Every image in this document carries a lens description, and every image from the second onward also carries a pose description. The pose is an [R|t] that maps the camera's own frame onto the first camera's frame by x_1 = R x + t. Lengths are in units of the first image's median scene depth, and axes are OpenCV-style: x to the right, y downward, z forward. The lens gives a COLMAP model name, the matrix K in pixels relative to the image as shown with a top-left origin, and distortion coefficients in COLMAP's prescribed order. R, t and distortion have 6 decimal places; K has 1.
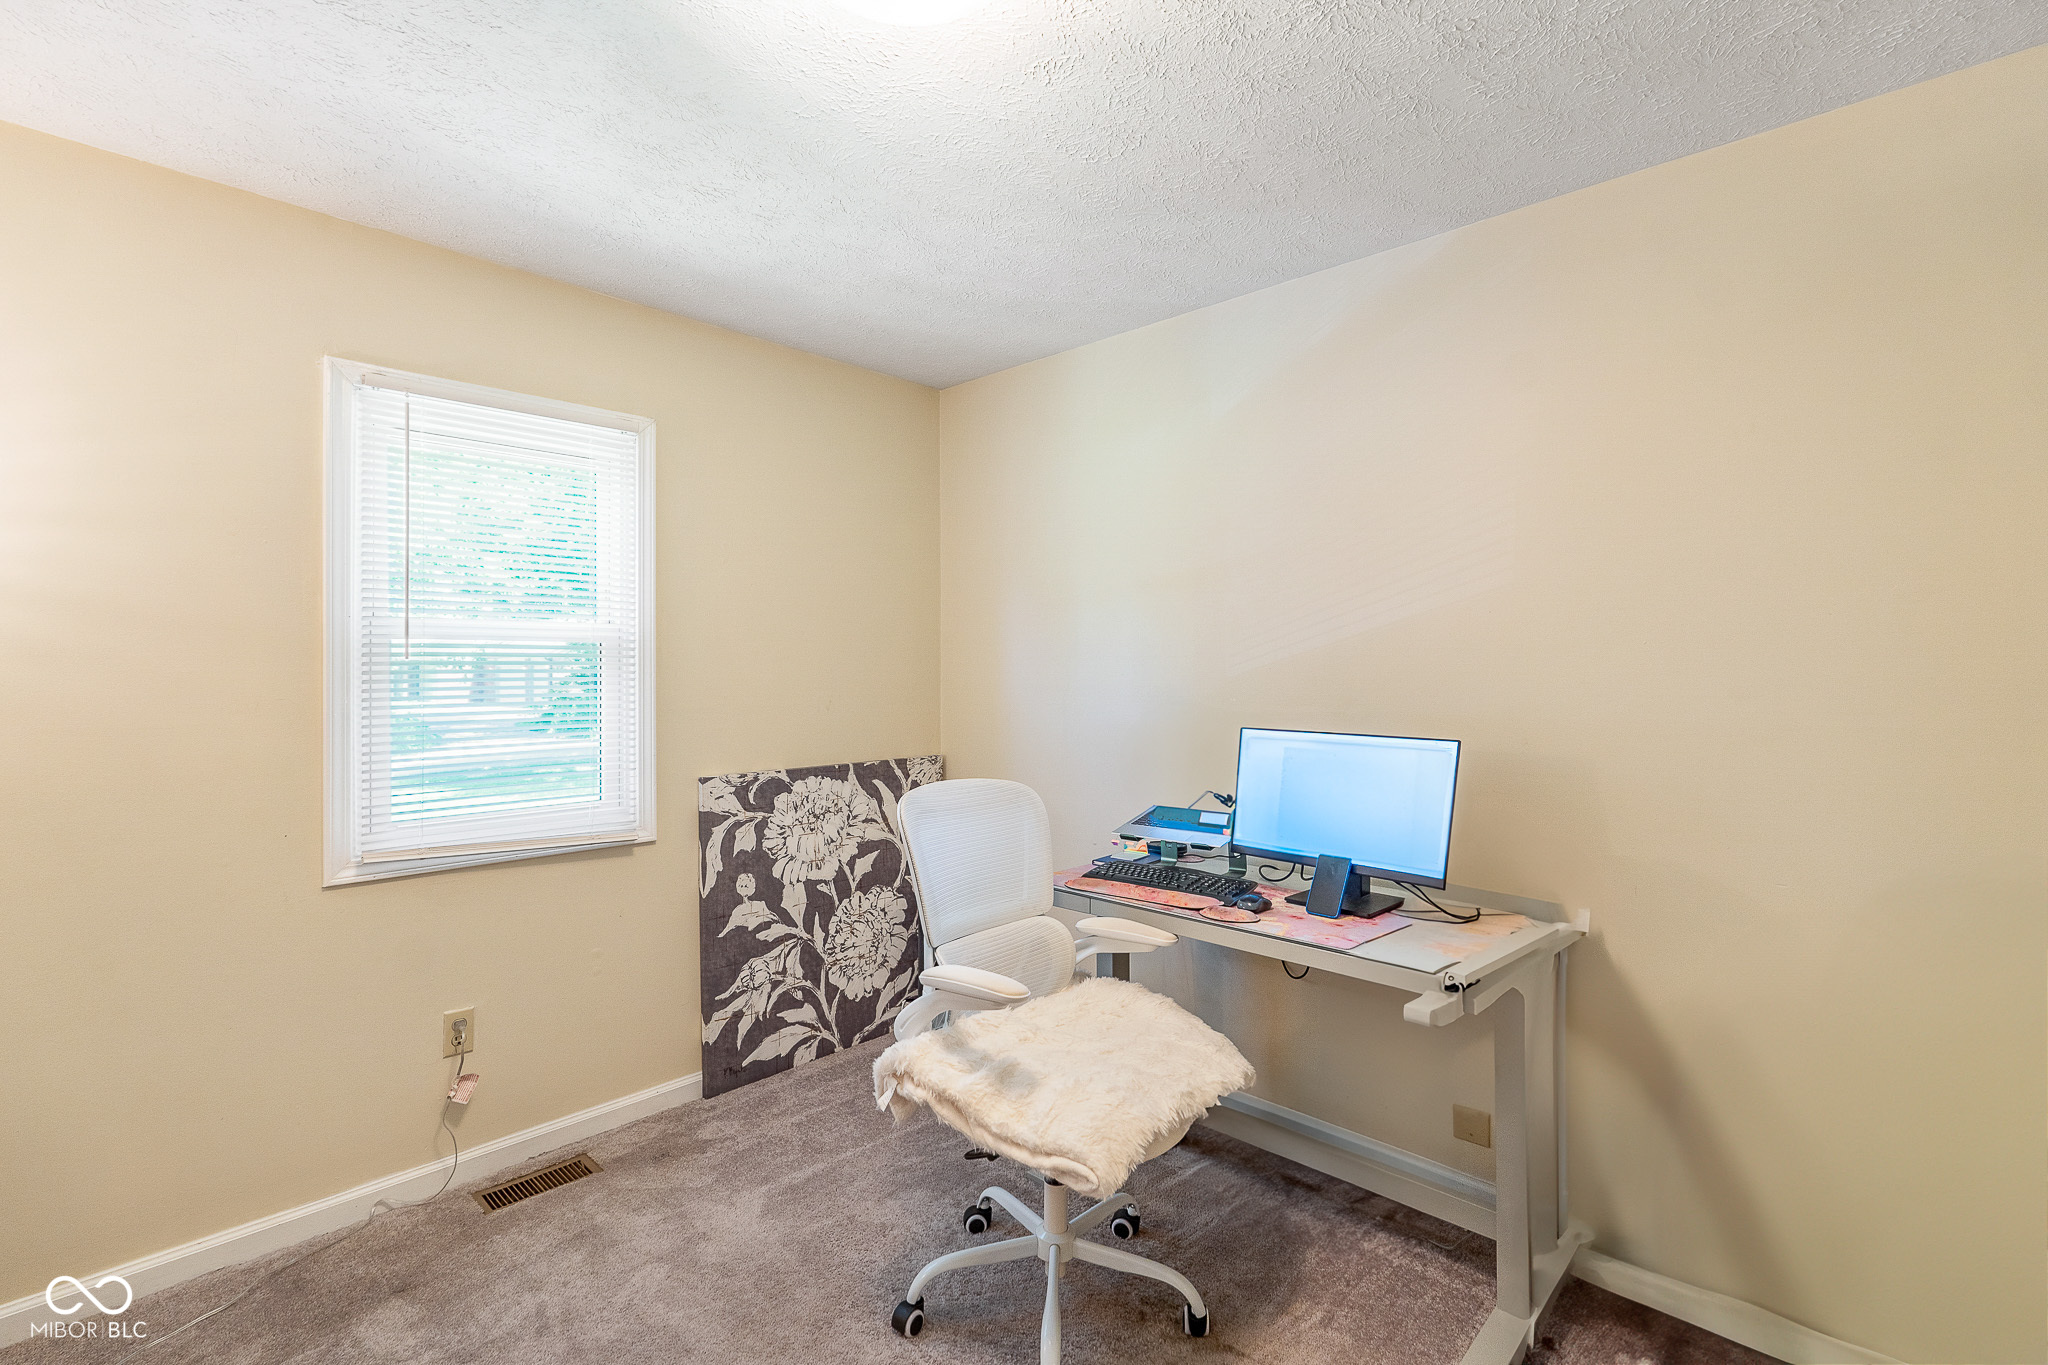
lens RADIAL K [[939.1, 0, 1022.2], [0, 939.1, 669.1], [0, 0, 1]] dist [-0.004631, -0.001073]
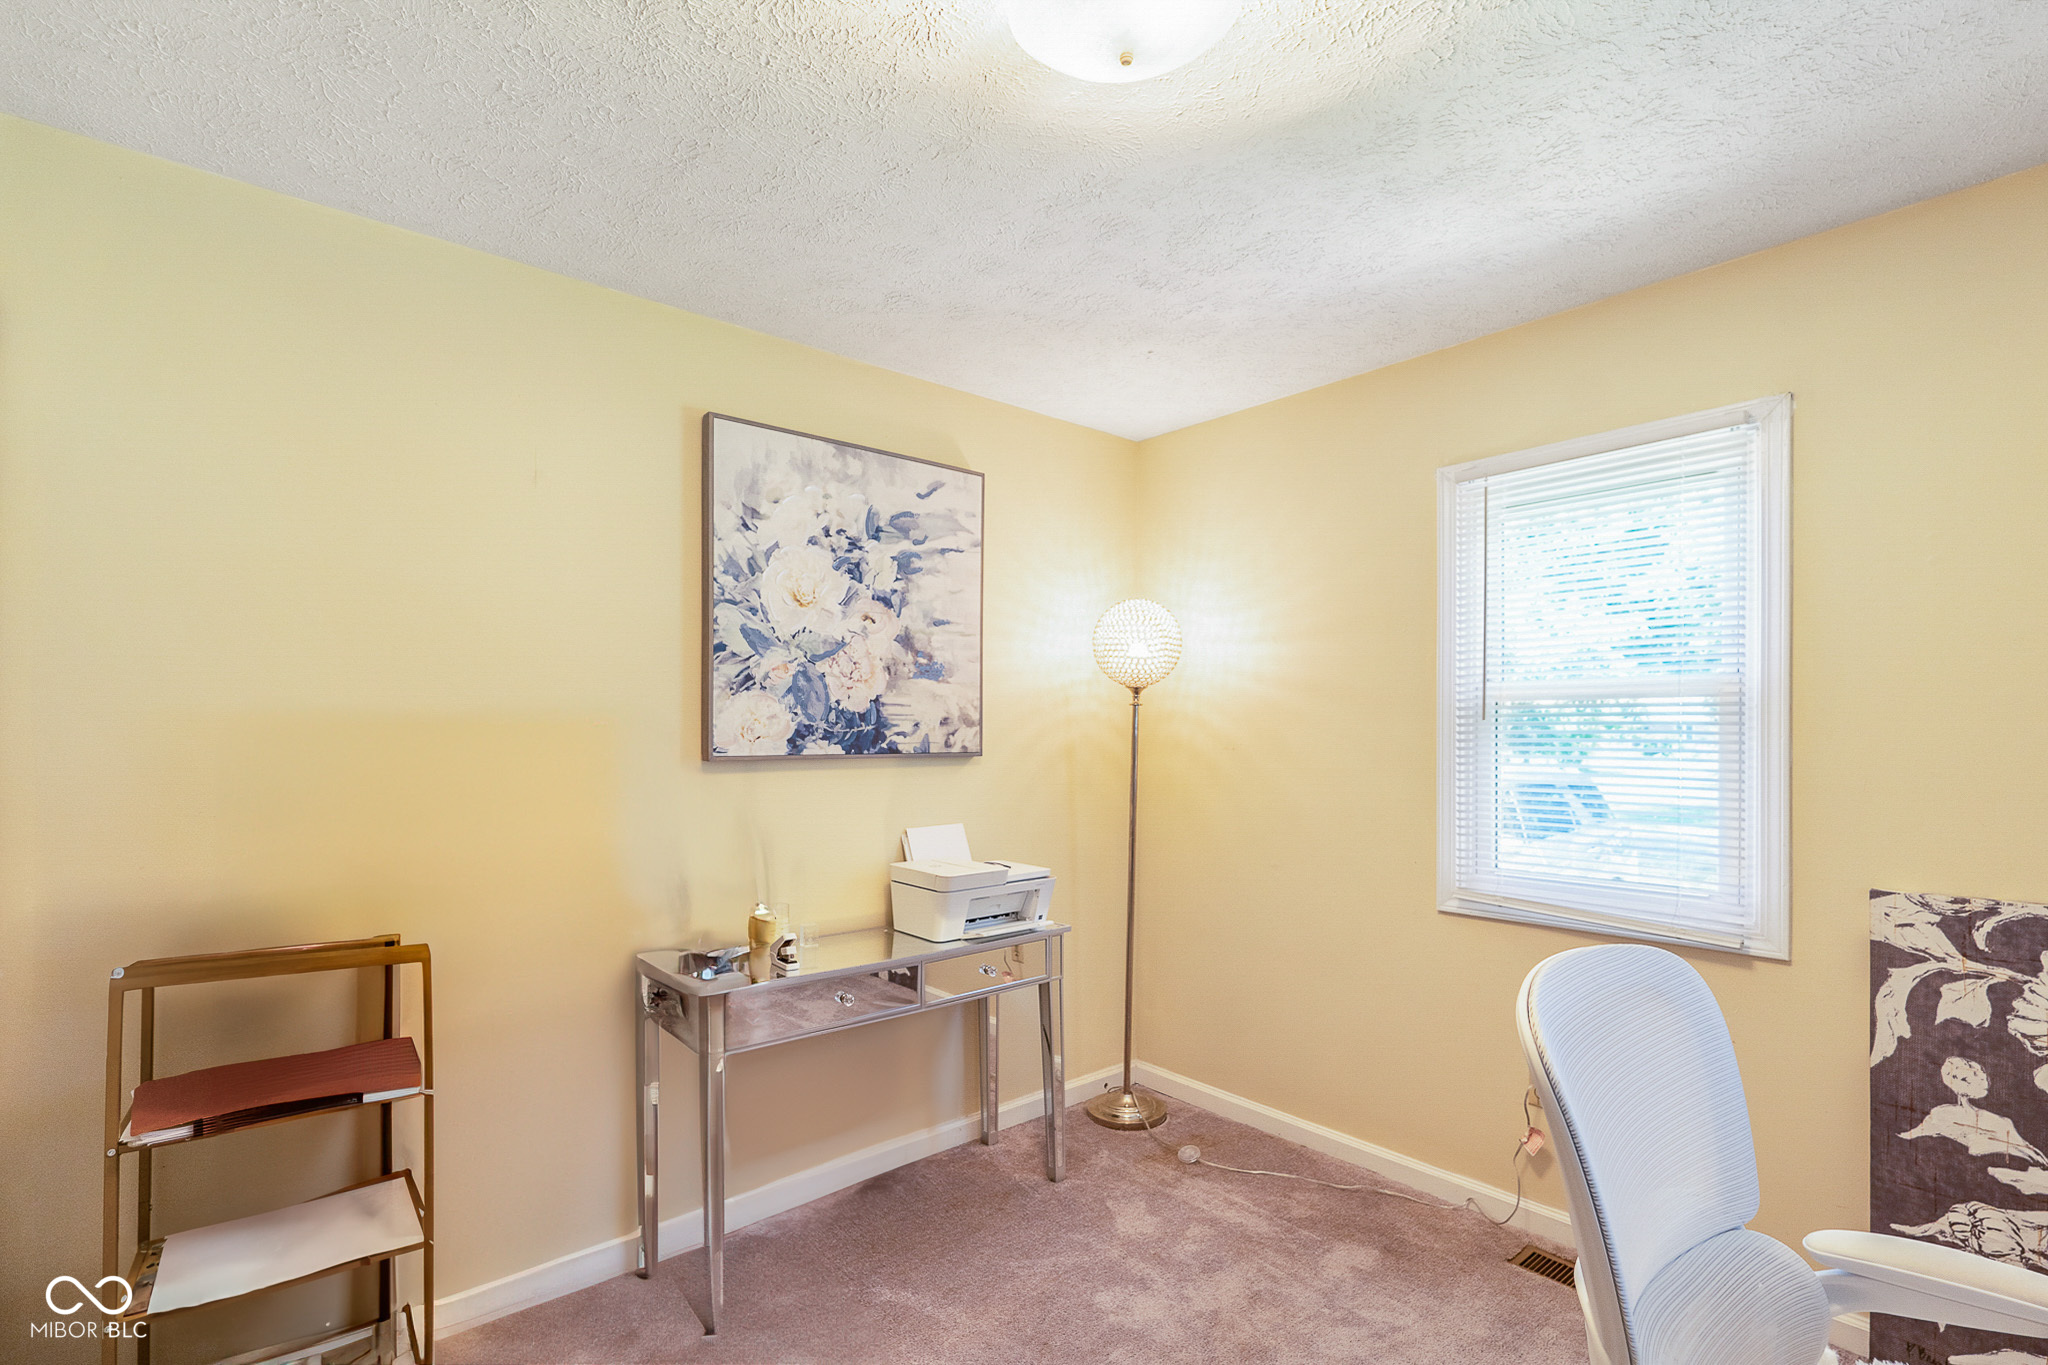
lens RADIAL K [[939.1, 0, 1006.9], [0, 939.1, 738.1], [0, 0, 1]] dist [-0.004631, -0.001073]
pose [[-0.119946, 0.007929, -0.992749, 0.393383], [0.000934, 0.999969, 0.007874, 0.000467], [0.992780, 0.000018, -0.119950, 0.449315]]
